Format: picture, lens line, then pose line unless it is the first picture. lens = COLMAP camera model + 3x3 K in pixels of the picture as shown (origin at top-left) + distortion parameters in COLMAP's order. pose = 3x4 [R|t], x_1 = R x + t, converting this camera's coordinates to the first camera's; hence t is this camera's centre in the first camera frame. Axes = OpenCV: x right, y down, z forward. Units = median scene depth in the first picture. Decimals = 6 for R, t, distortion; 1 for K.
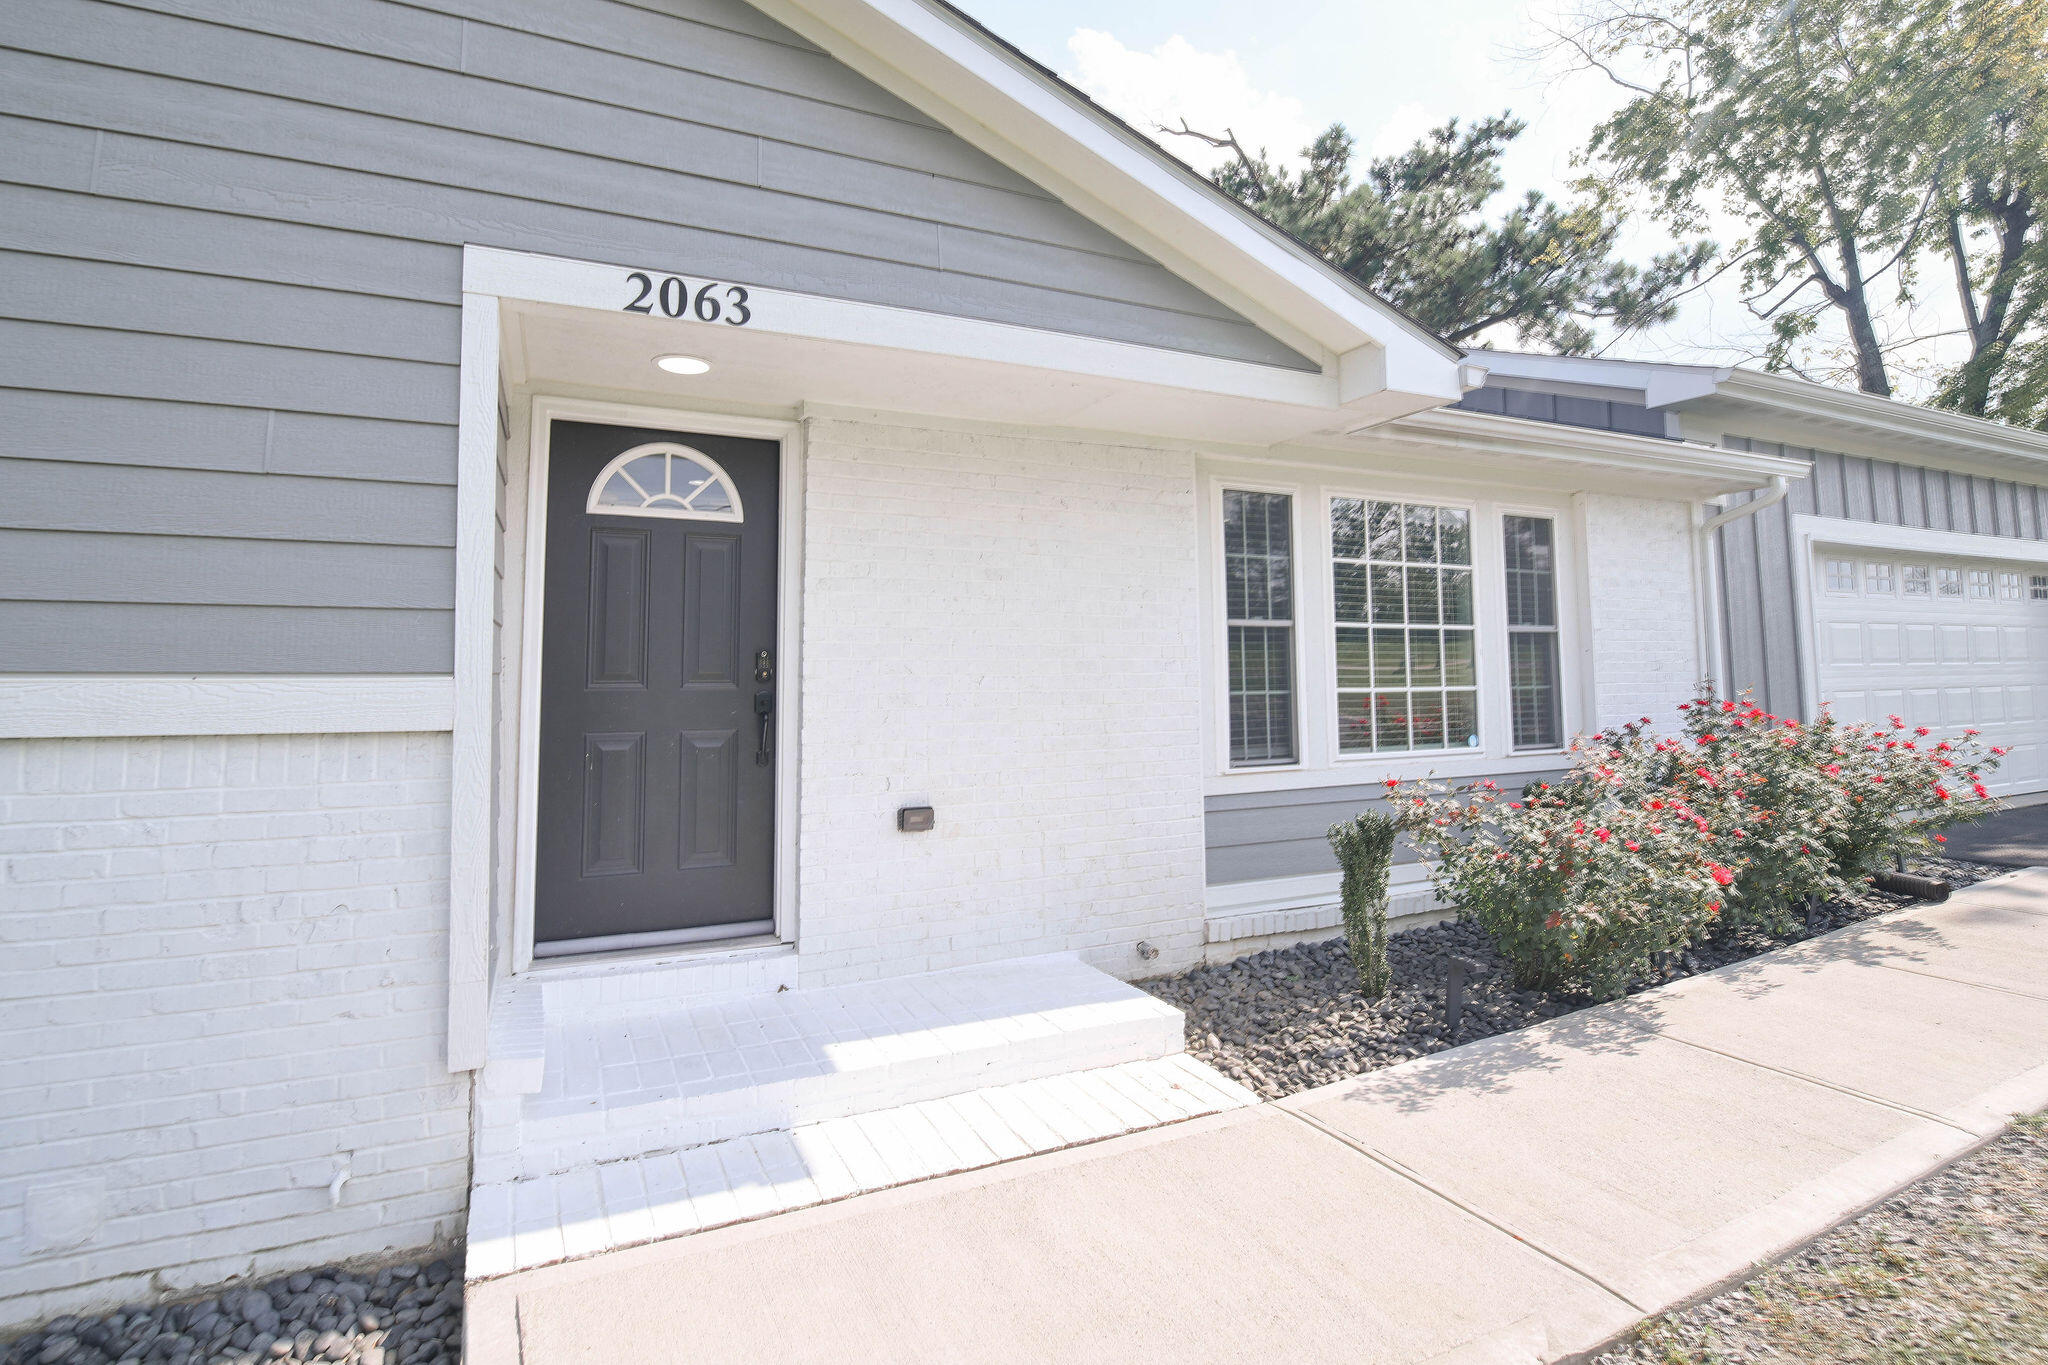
lens RADIAL K [[859.9, 0, 1018.9], [0, 859.9, 603.6], [0, 0, 1]] dist [-0.013045, -0.000548]
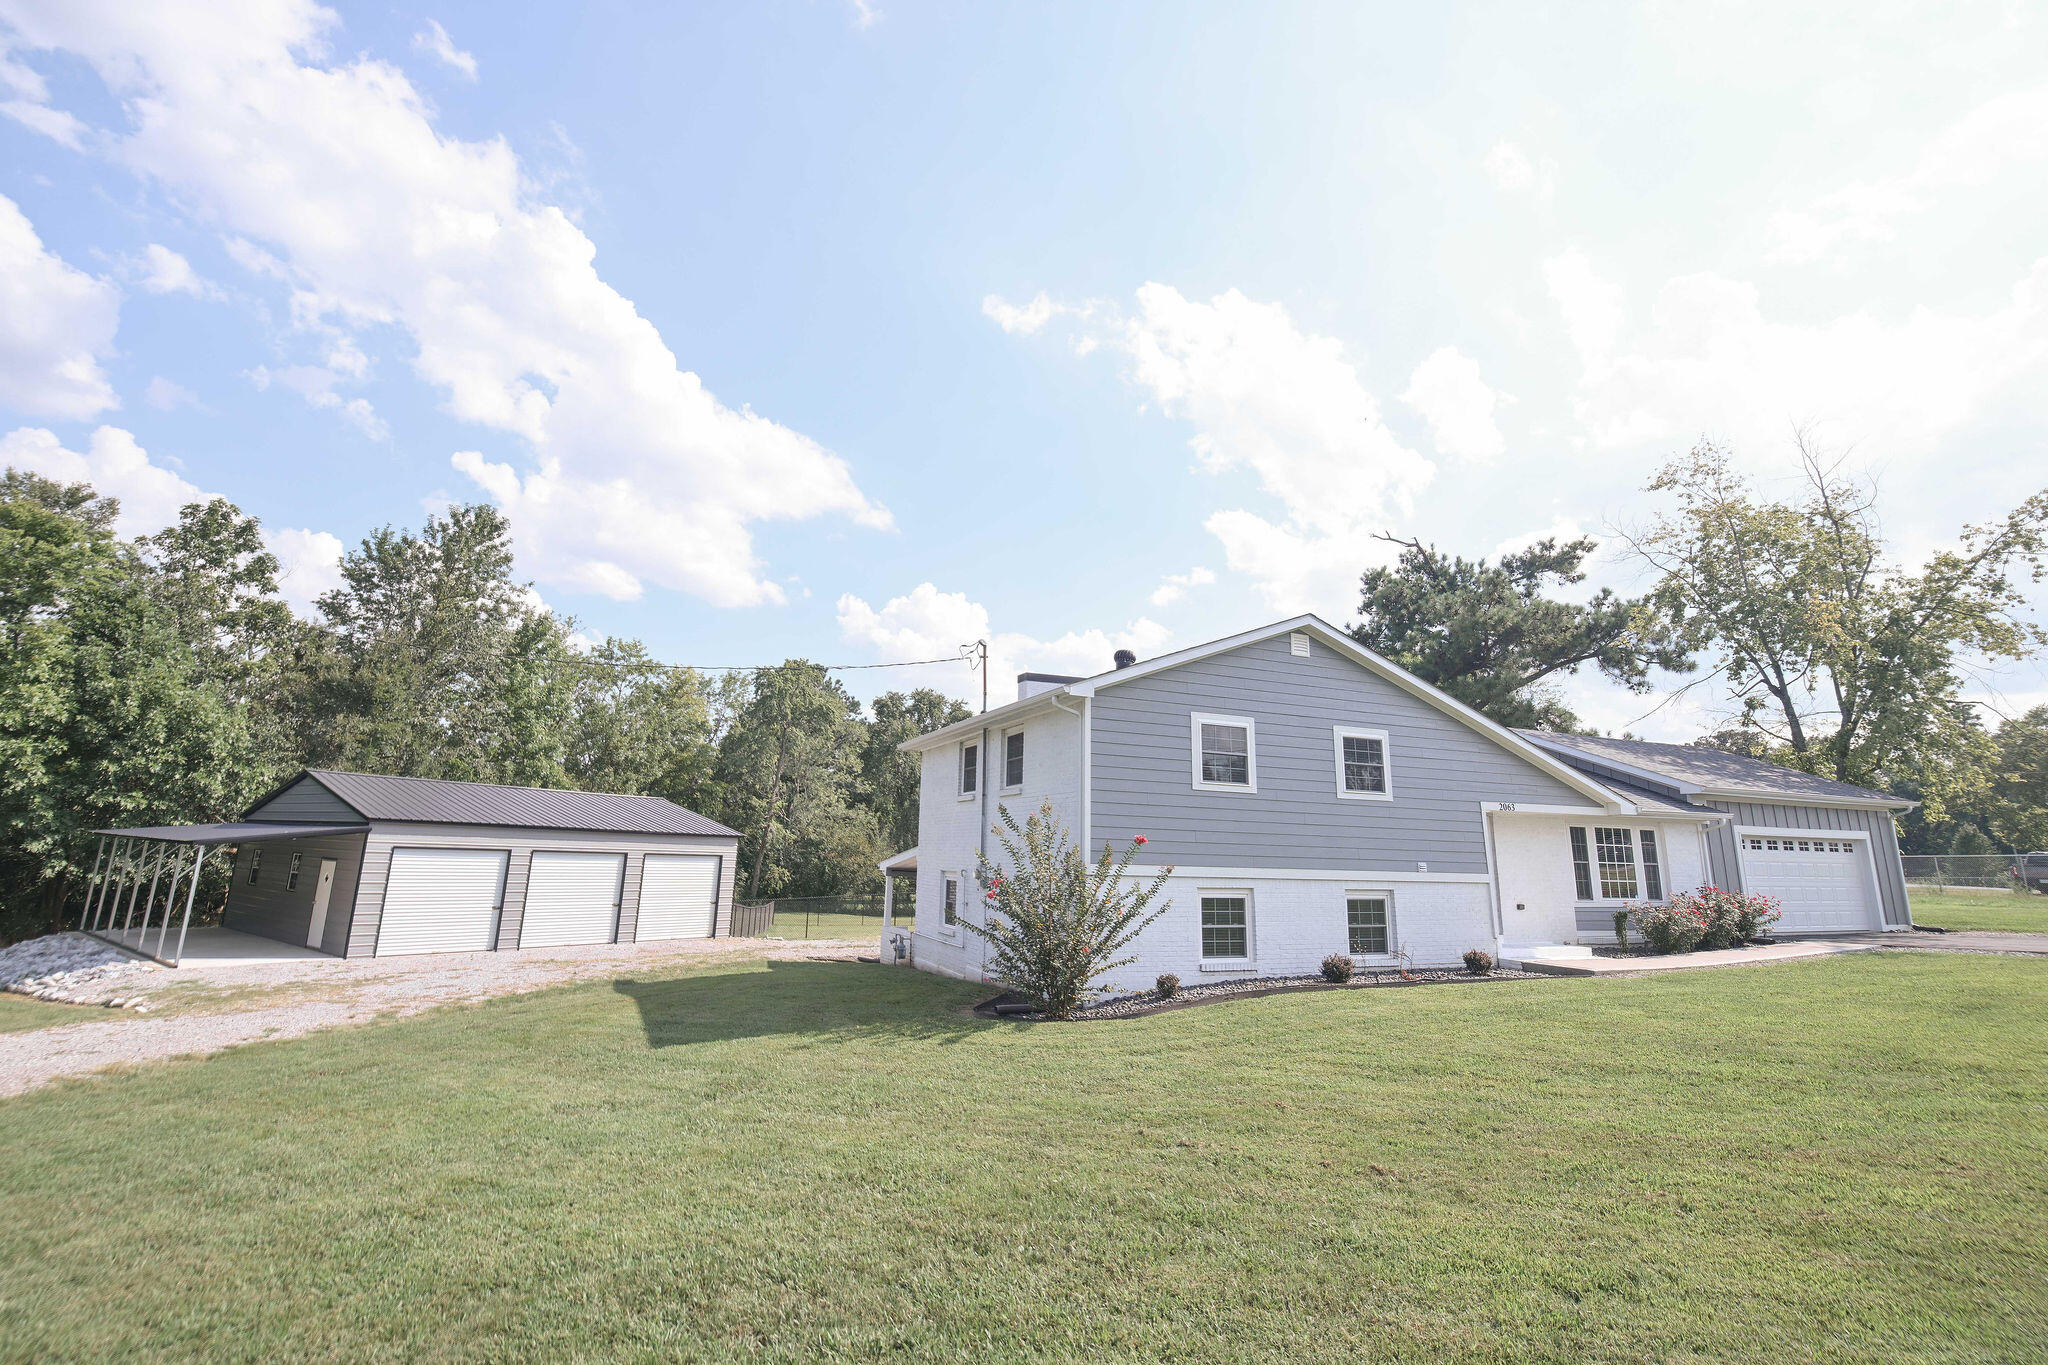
lens RADIAL K [[886.1, 0, 1031.9], [0, 886.1, 673.3], [0, 0, 1]] dist [-0.016858, -0.000101]
pose [[0.999541, 0.027230, -0.013242, -0.752328], [-0.028801, 0.989971, -0.138302, -0.069106], [0.009343, 0.138620, 0.990302, -1.058469]]
